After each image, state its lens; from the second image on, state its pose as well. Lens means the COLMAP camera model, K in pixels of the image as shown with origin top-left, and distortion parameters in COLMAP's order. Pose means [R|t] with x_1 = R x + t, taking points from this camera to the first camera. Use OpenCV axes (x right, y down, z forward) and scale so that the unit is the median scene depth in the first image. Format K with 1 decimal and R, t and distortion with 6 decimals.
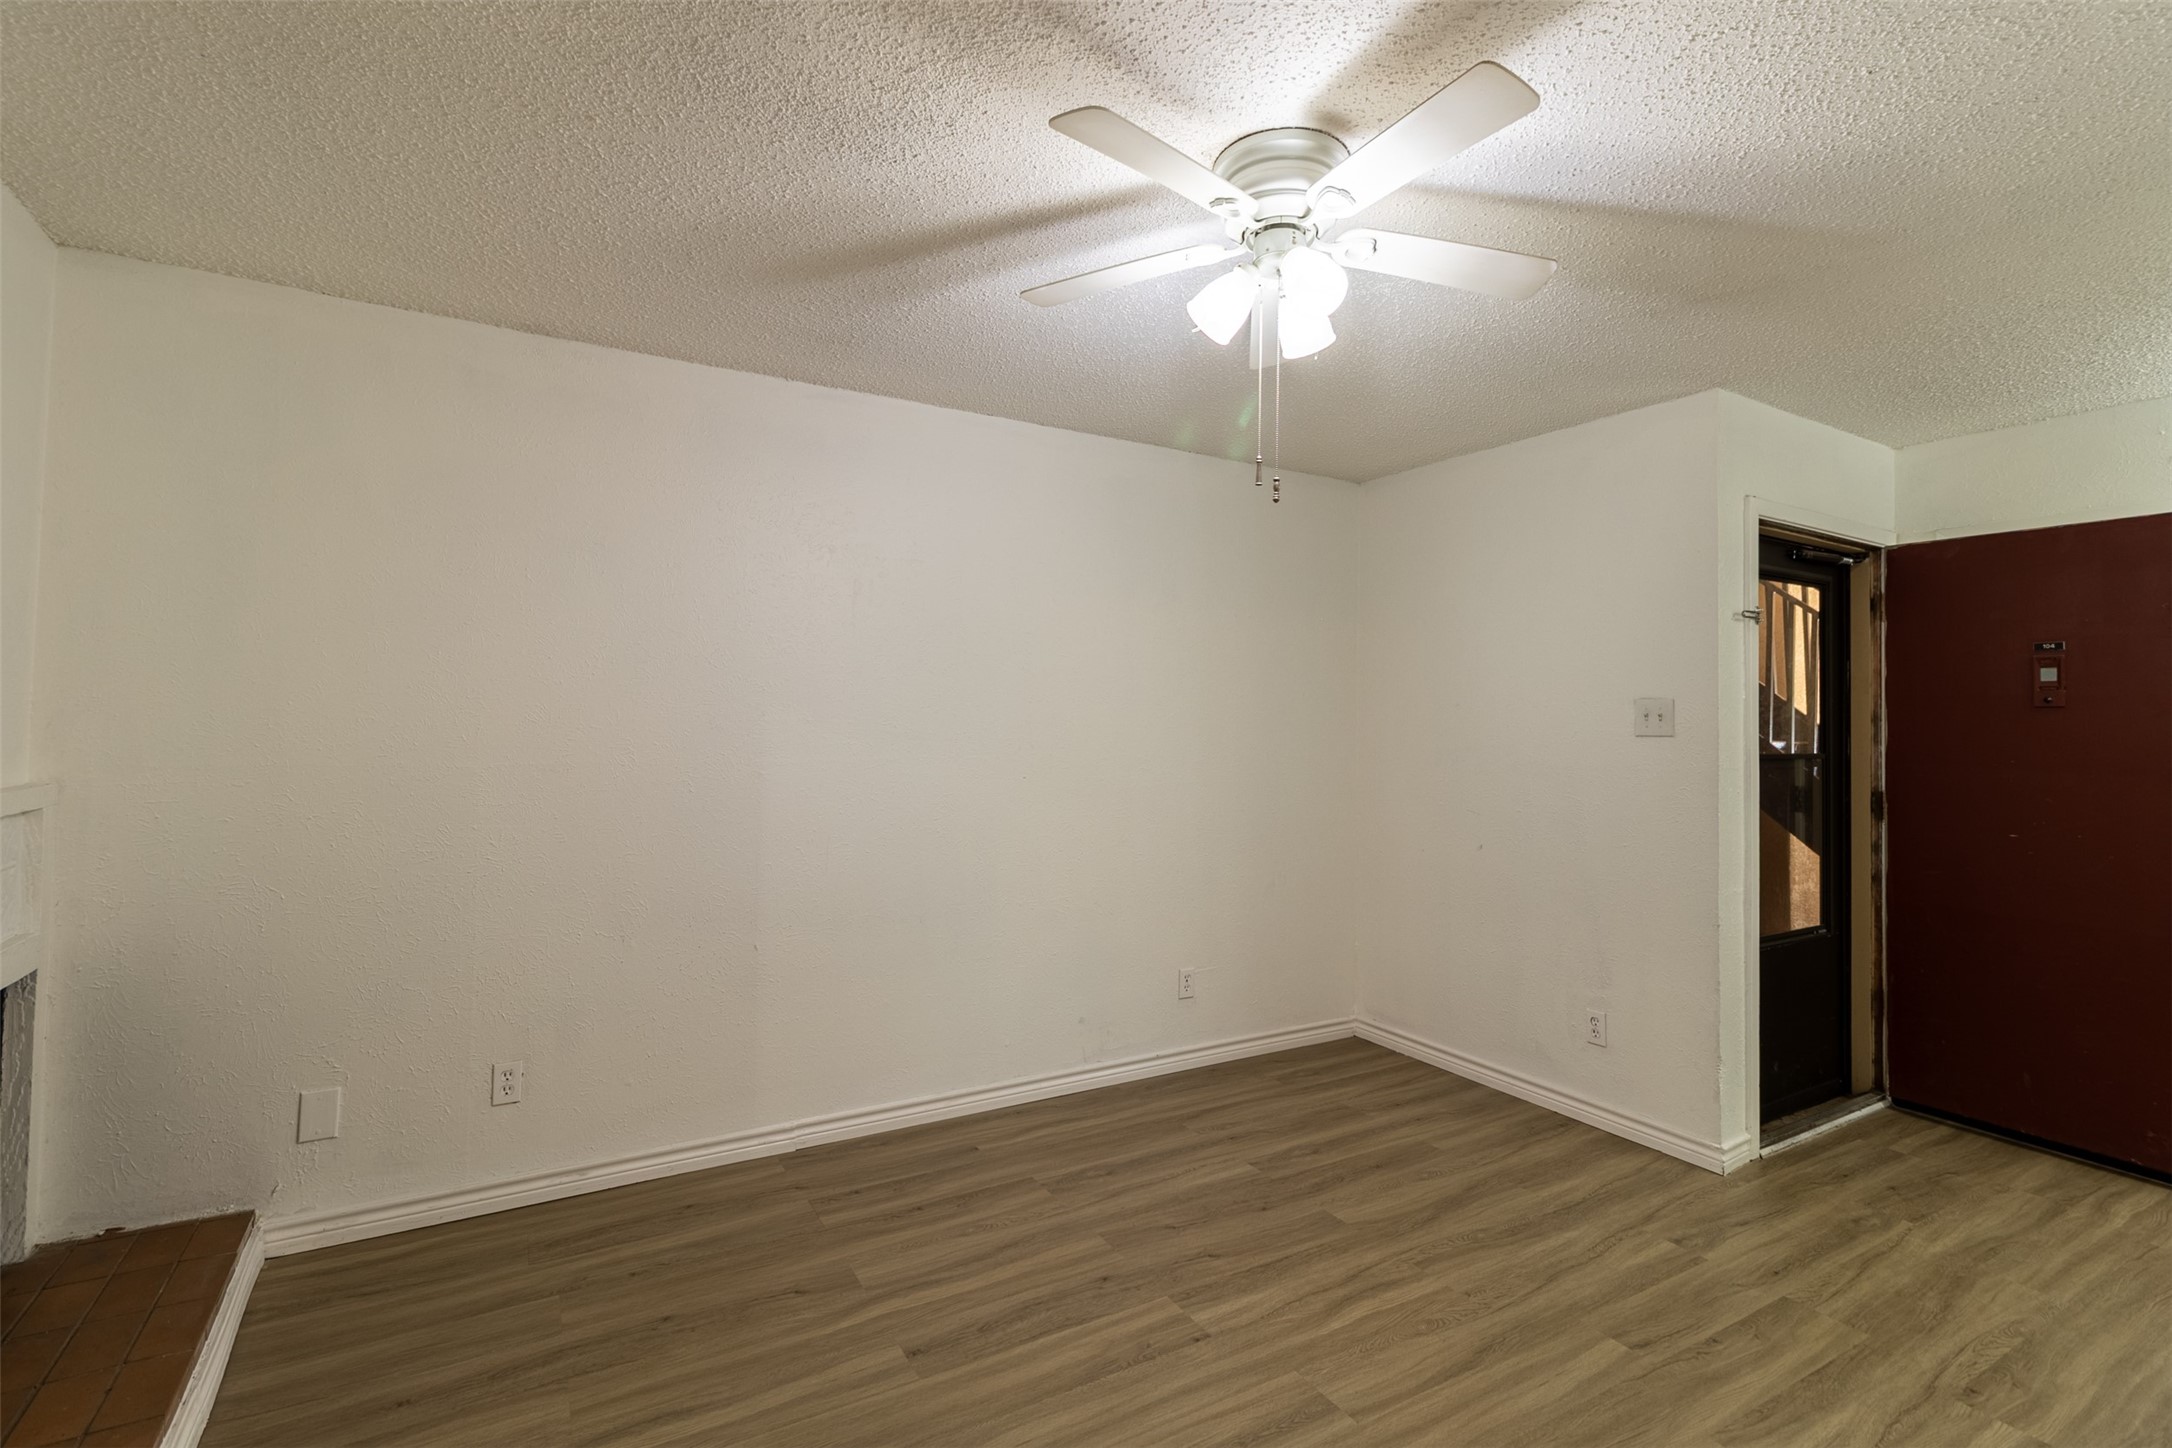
lens RADIAL K [[1007.2, 0, 1143.3], [0, 1007.2, 696.0], [0, 0, 1]] dist [0.002850, 0.000507]
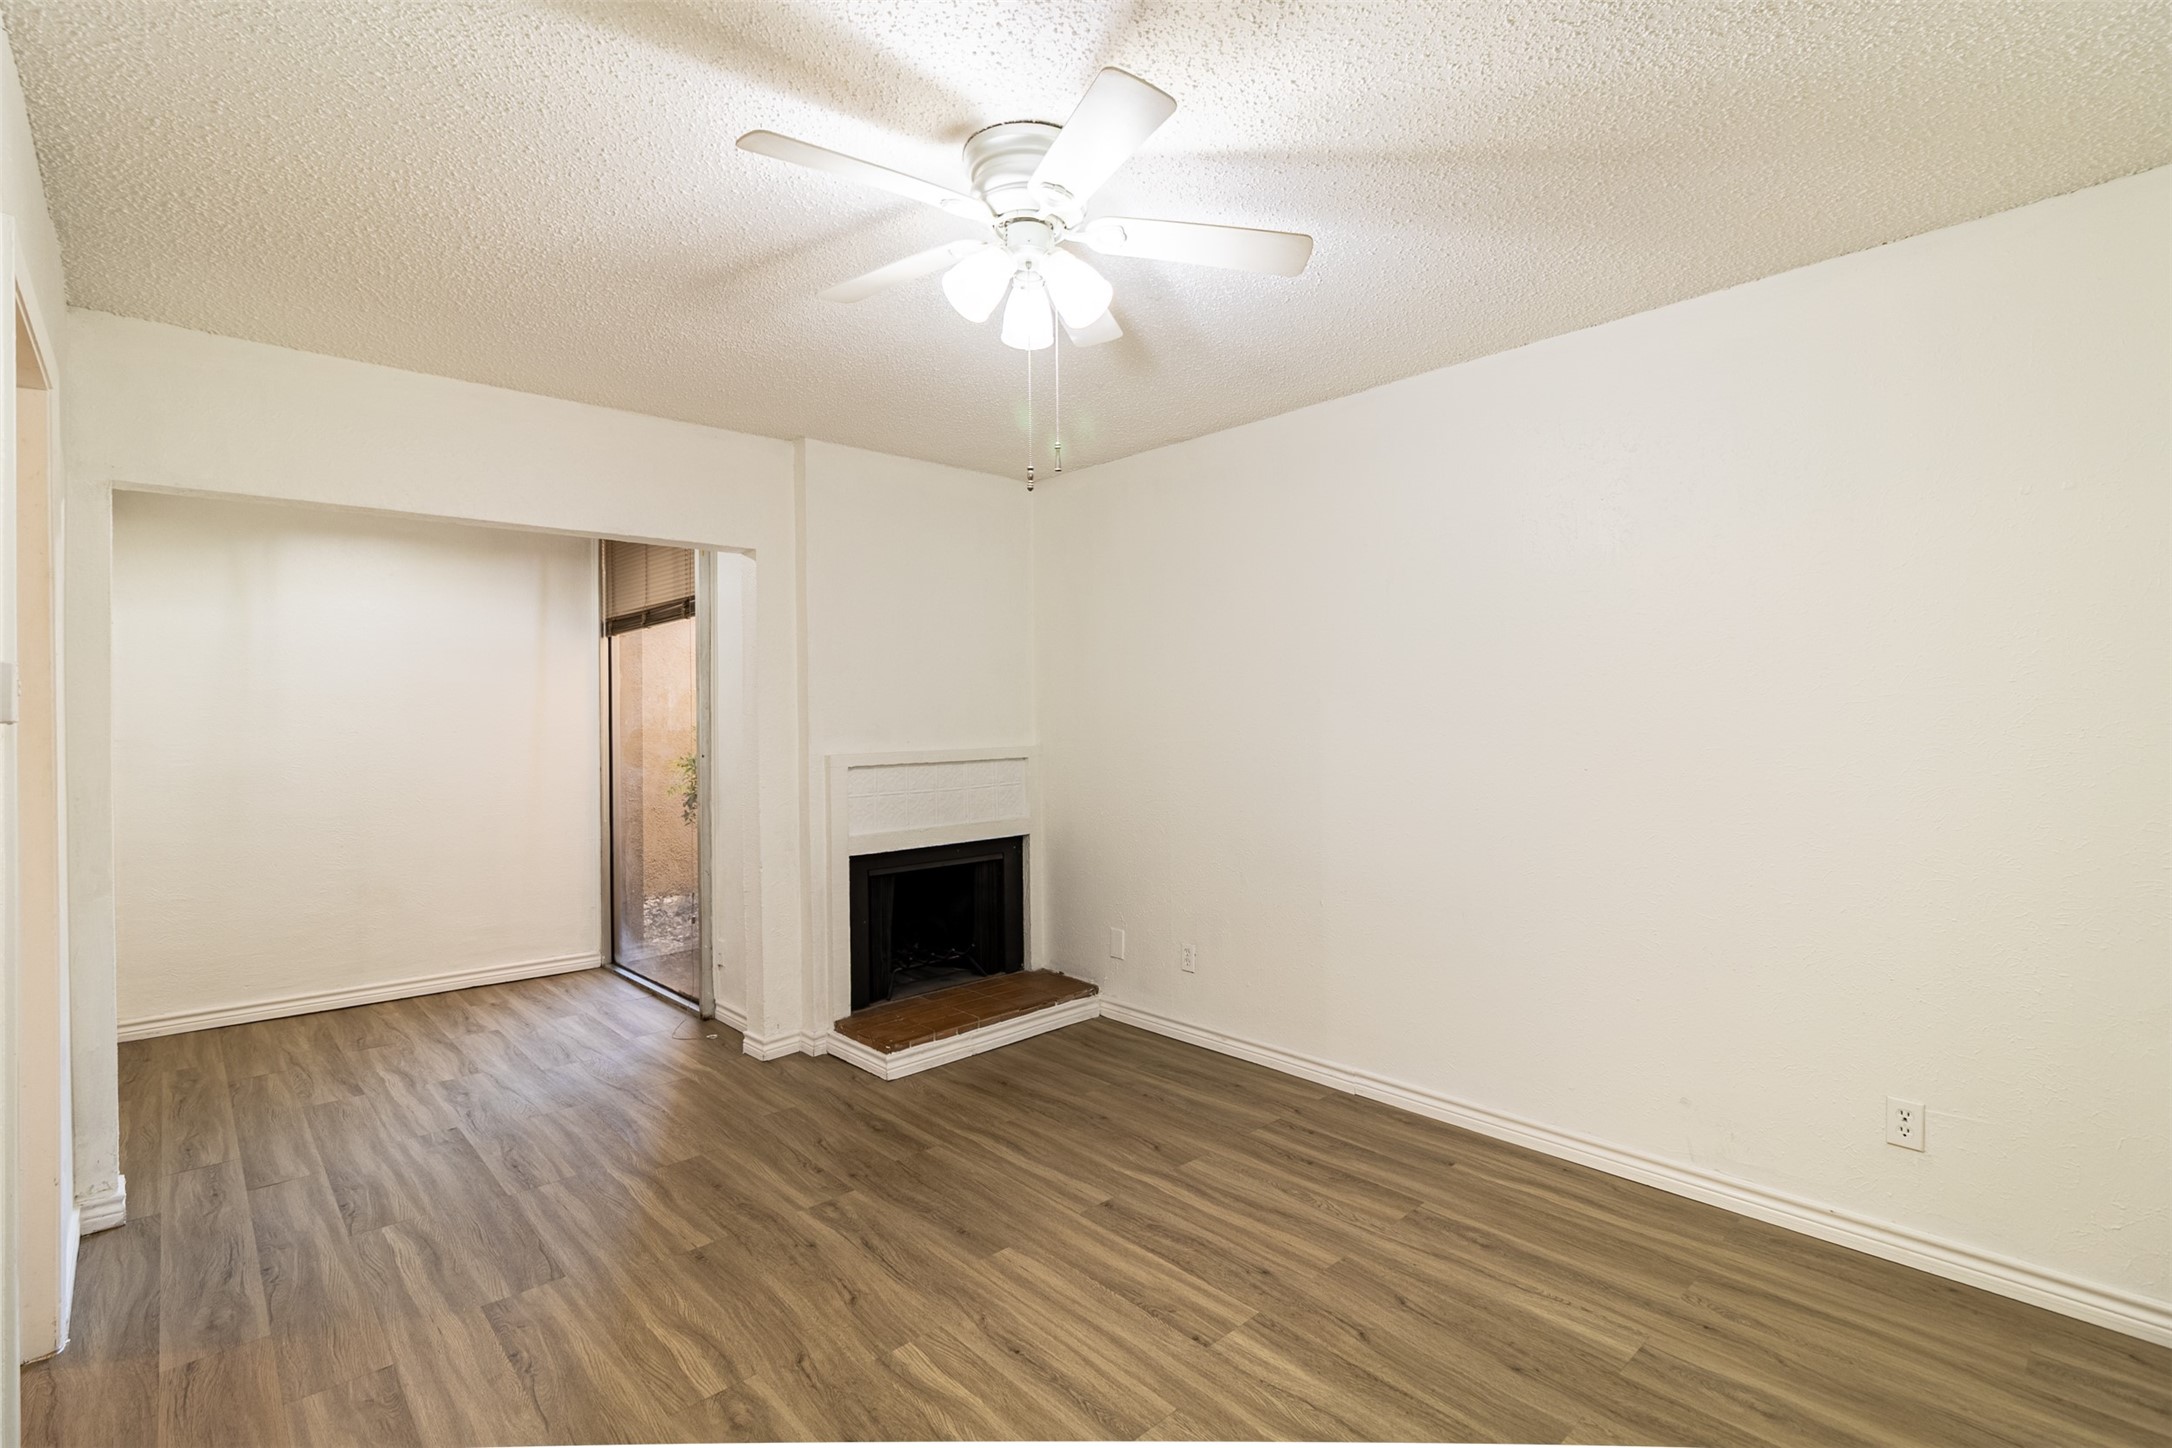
lens RADIAL K [[1007.2, 0, 1071.7], [0, 1007.2, 713.5], [0, 0, 1]] dist [0.002850, 0.000507]
pose [[0.175775, -0.016854, -0.984286, 0.837520], [0.043695, 0.999002, -0.009302, 0.034497], [0.983460, -0.041374, 0.176336, 0.618068]]
